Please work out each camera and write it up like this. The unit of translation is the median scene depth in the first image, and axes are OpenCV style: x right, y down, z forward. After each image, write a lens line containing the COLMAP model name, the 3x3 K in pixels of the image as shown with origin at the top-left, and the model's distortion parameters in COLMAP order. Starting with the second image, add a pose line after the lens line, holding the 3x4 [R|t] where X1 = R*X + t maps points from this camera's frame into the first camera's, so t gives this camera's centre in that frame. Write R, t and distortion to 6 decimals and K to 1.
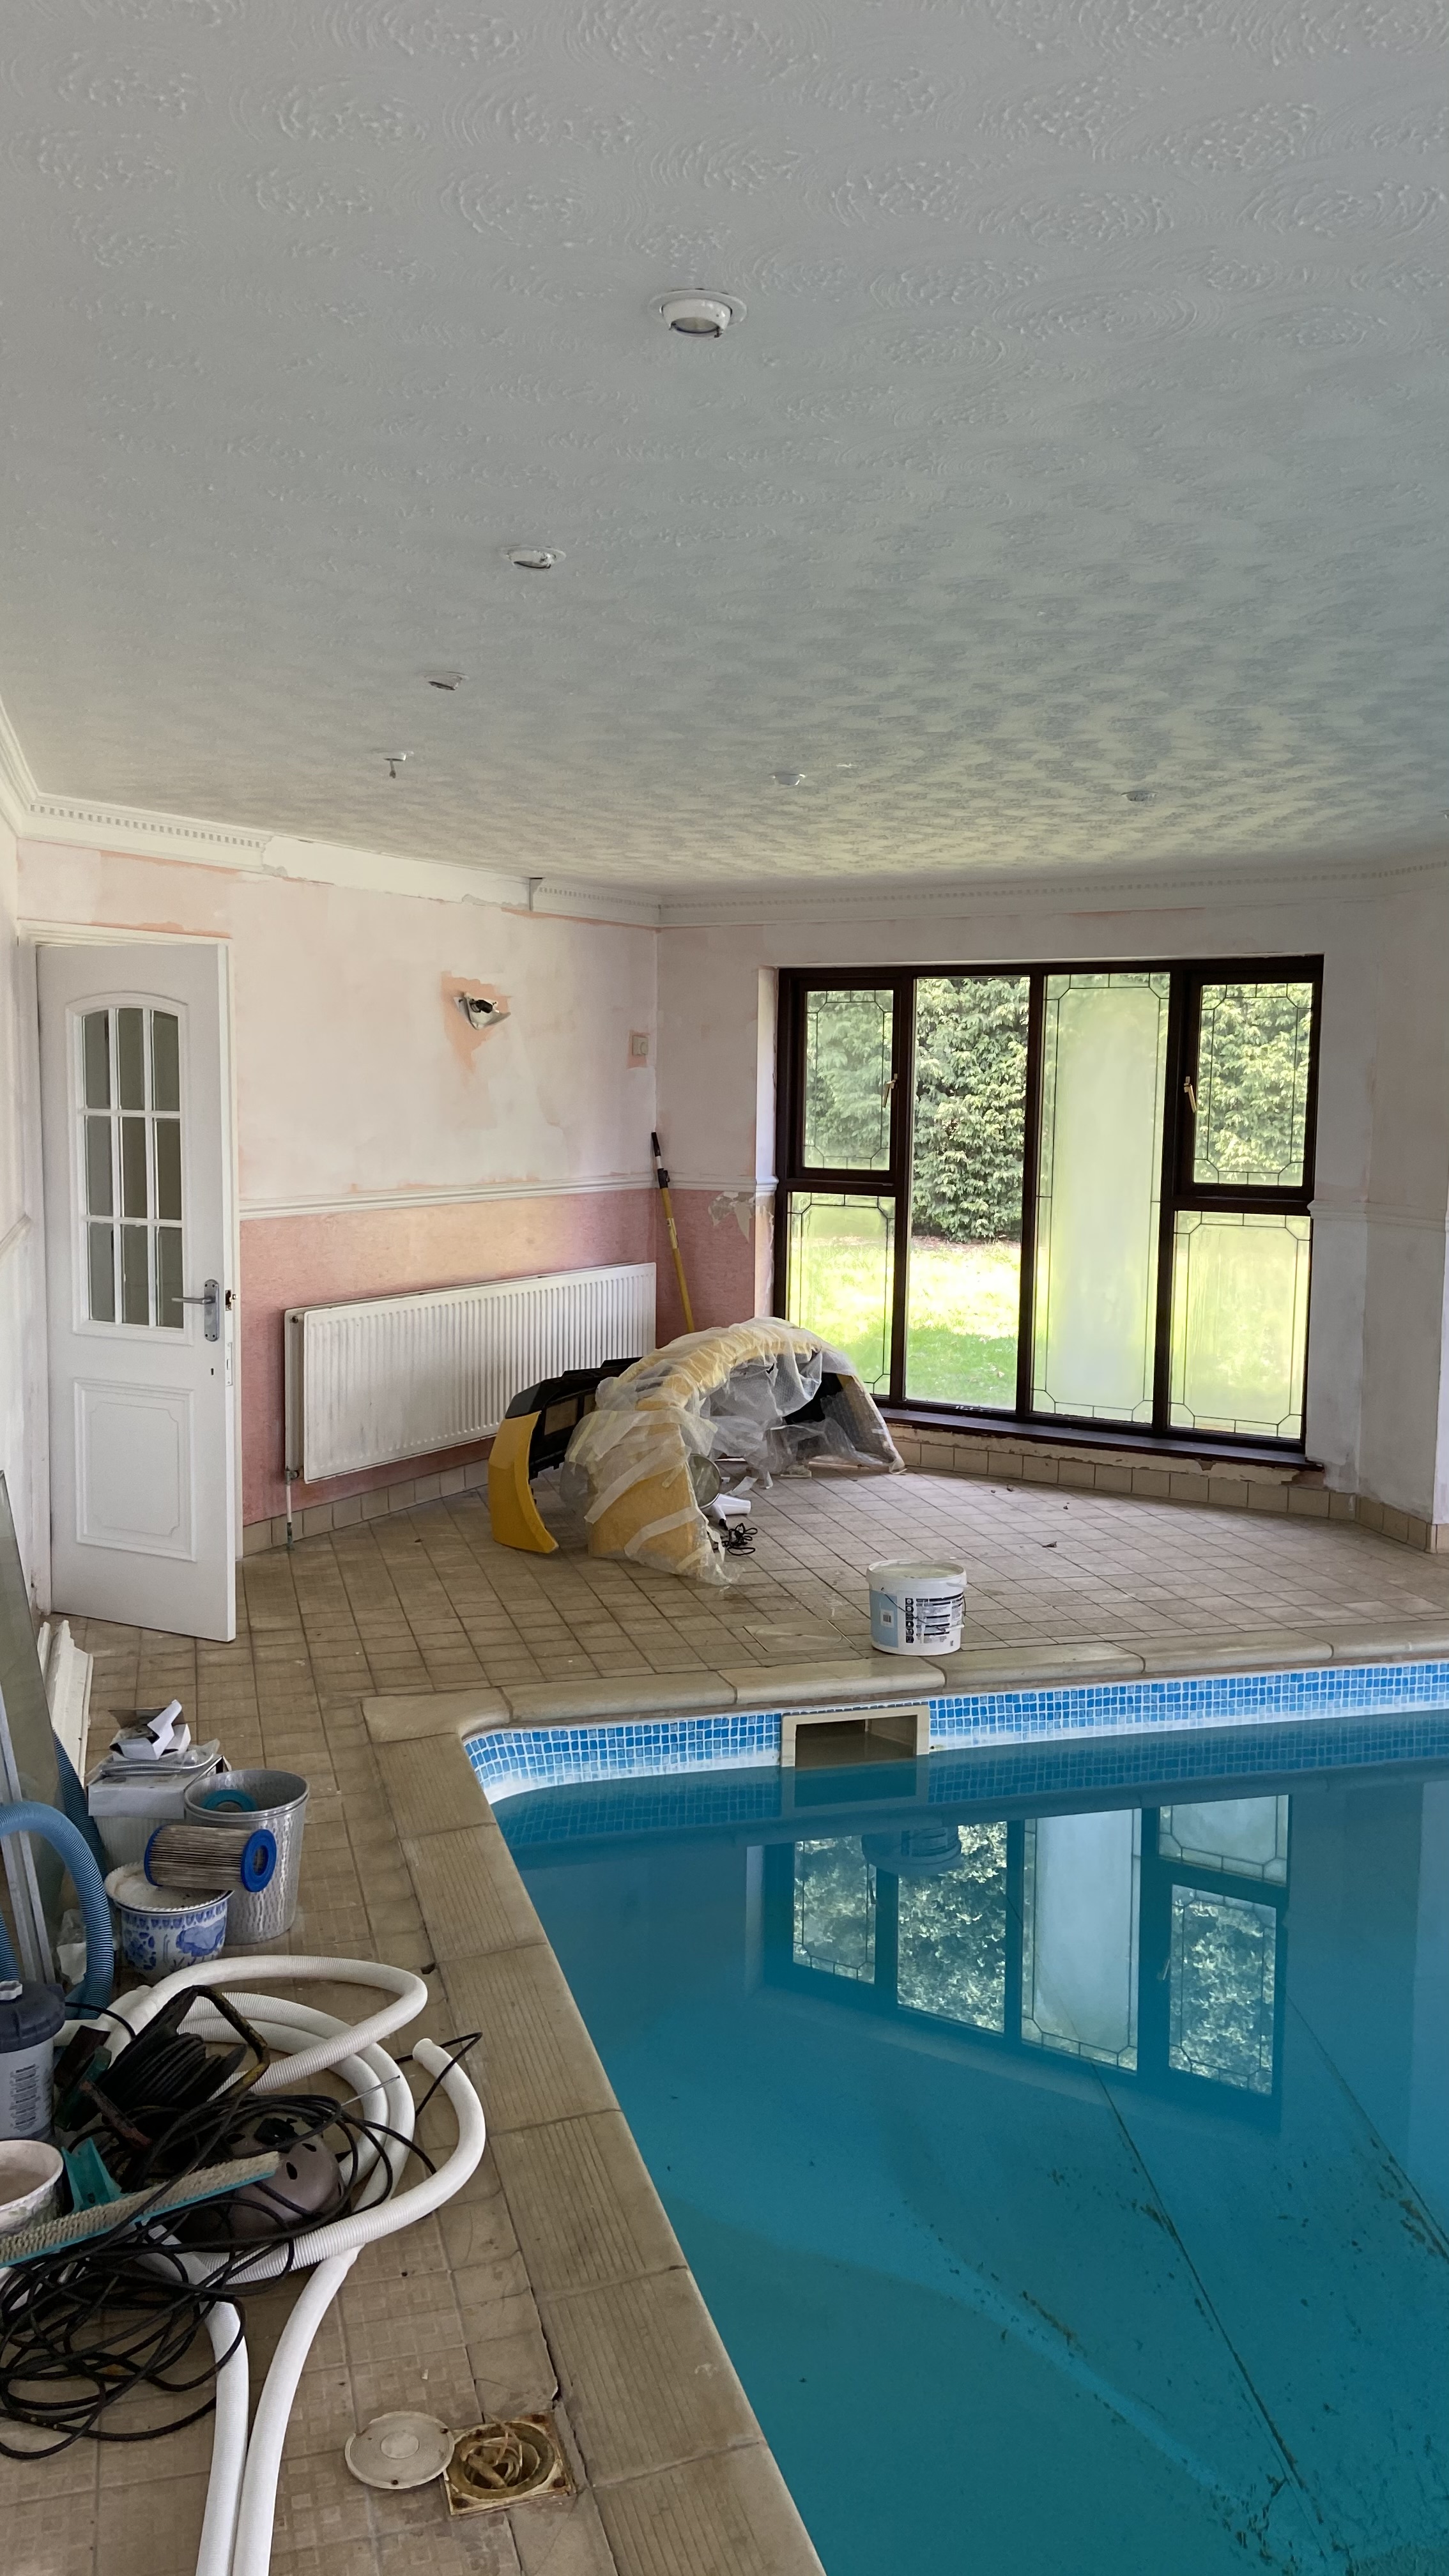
lens RADIAL K [[1937.8, 0, 724.5], [0, 1937.8, 1288.0], [0, 0, 1]] dist [0.144479, -0.179738]
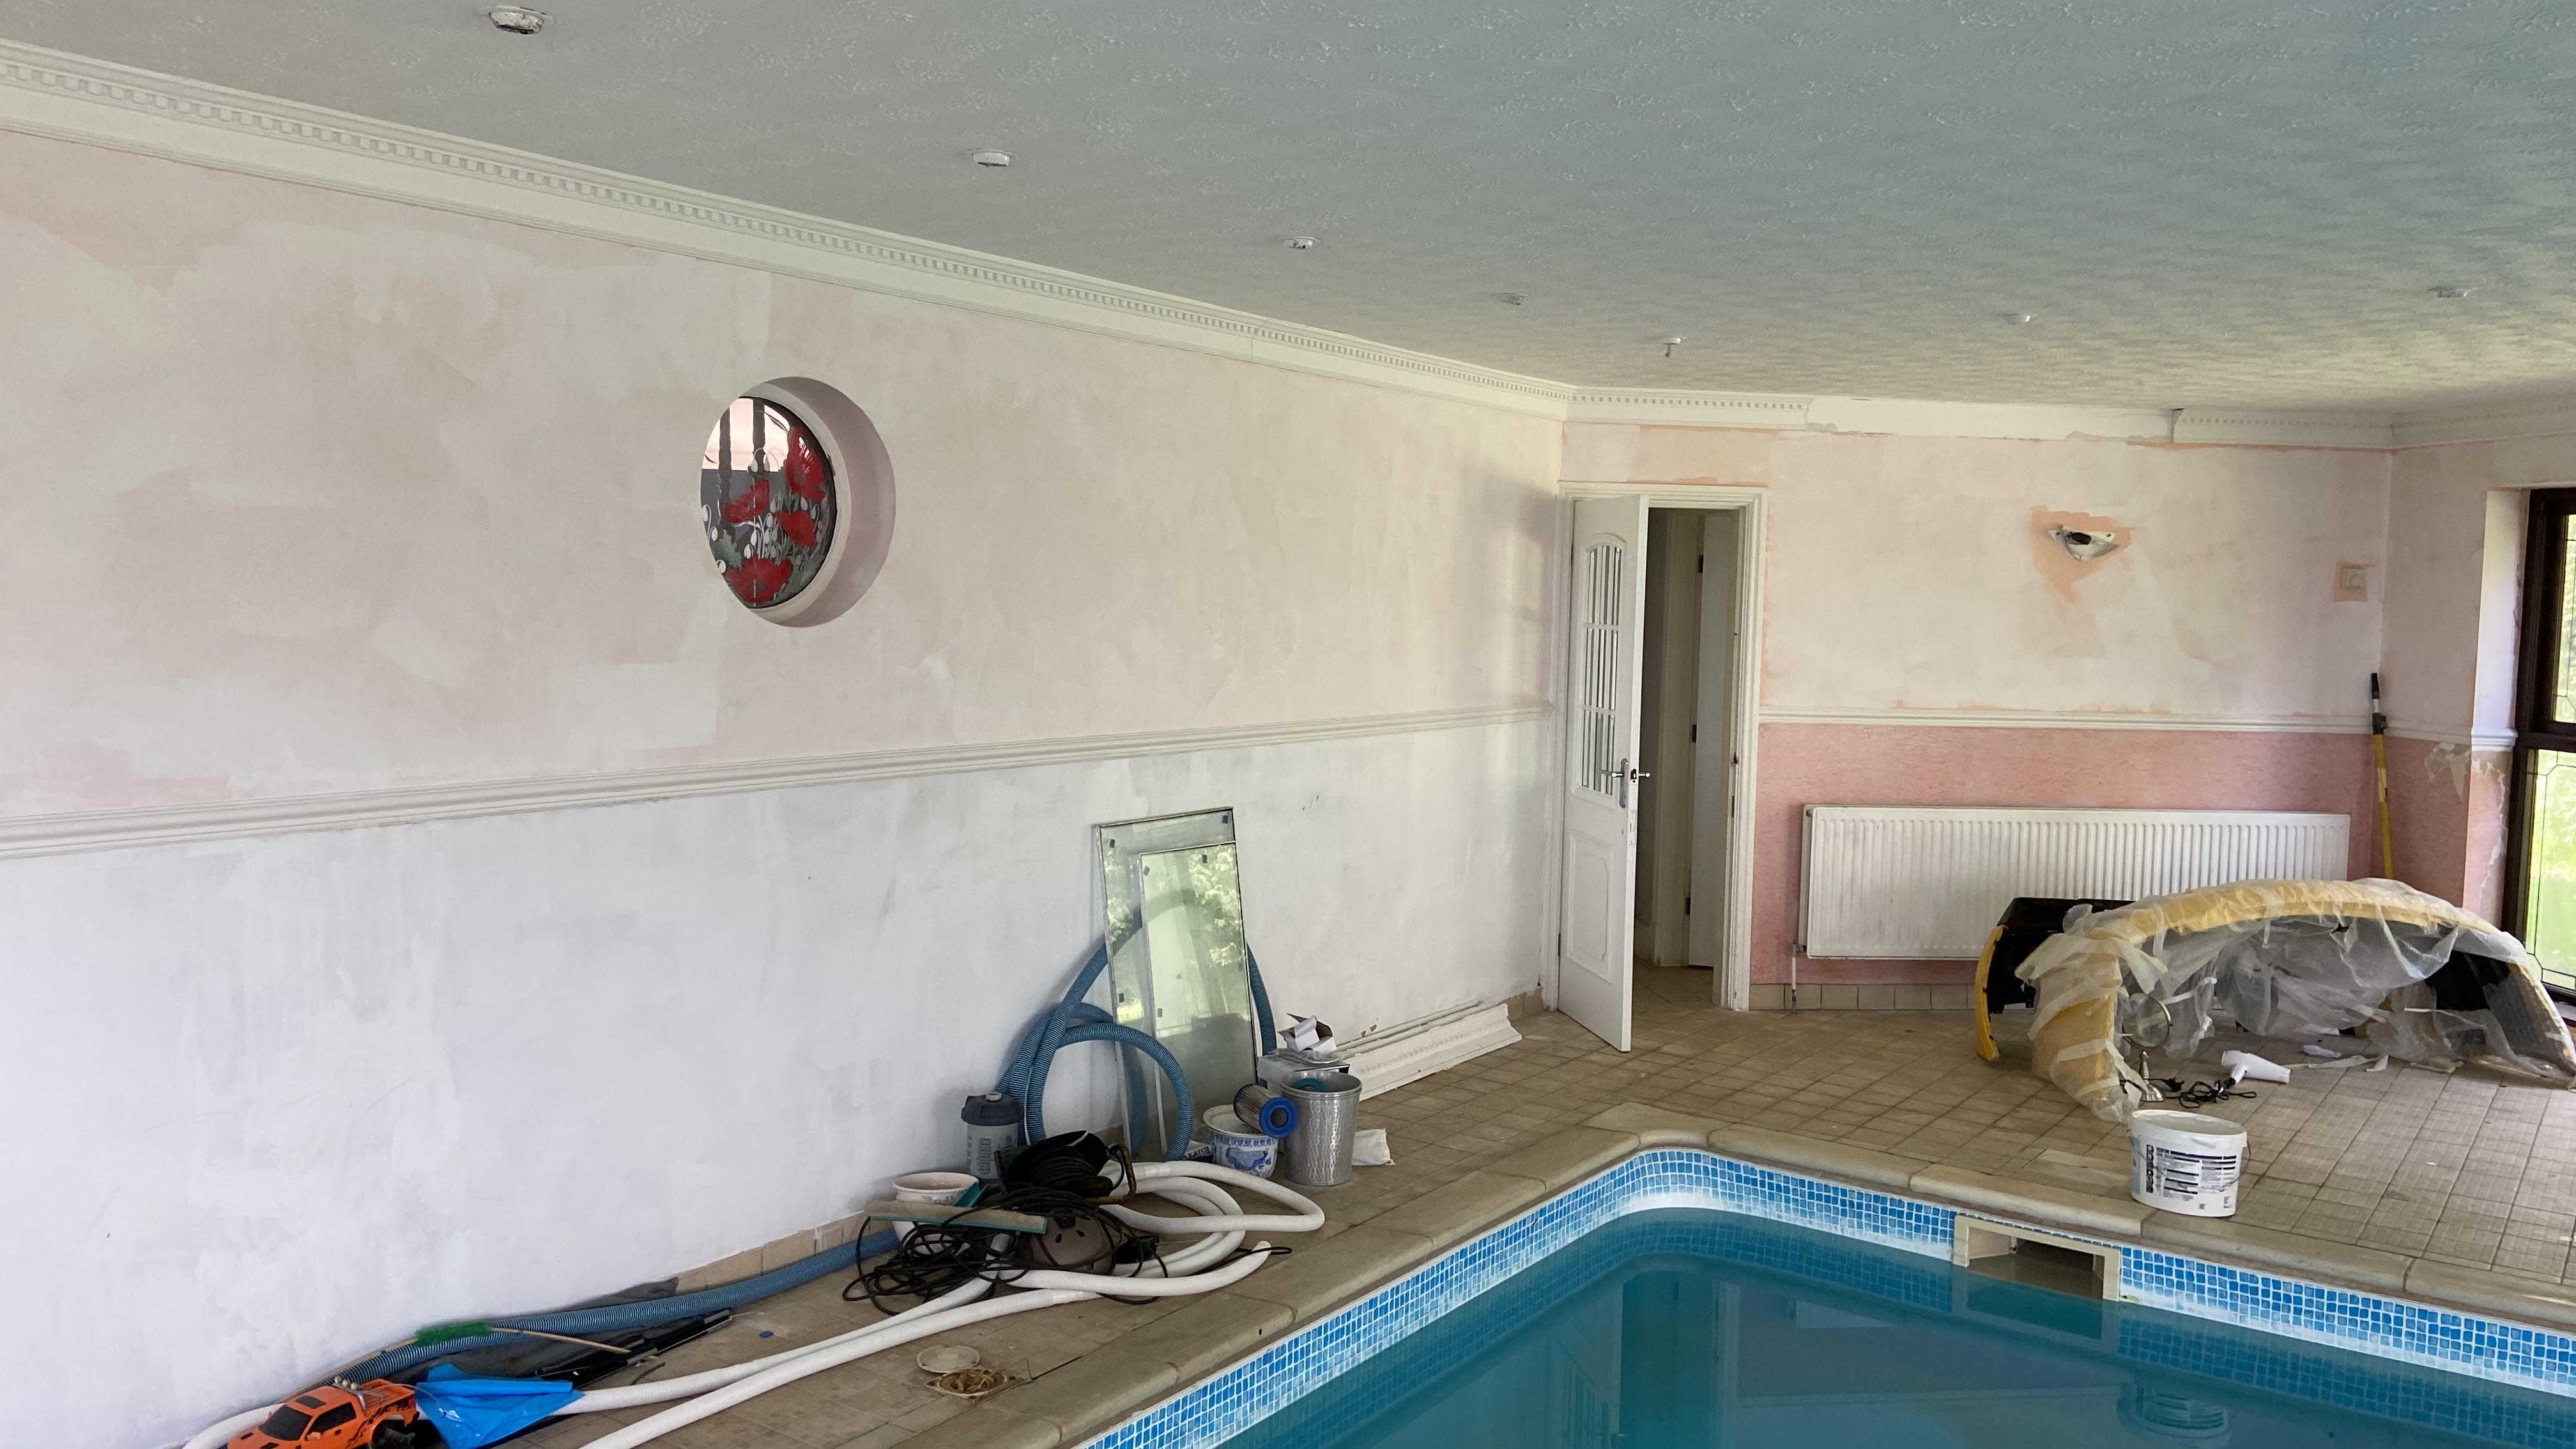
lens RADIAL K [[1937.8, 0, 1288.0], [0, 1937.8, 724.5], [0, 0, 1]] dist [0.144479, -0.179738]
pose [[0.624525, 0.061021, -0.778617, 0.541316], [-0.105459, 0.994401, -0.006656, 0.004755], [0.773852, 0.086269, 0.627464, 0.040526]]
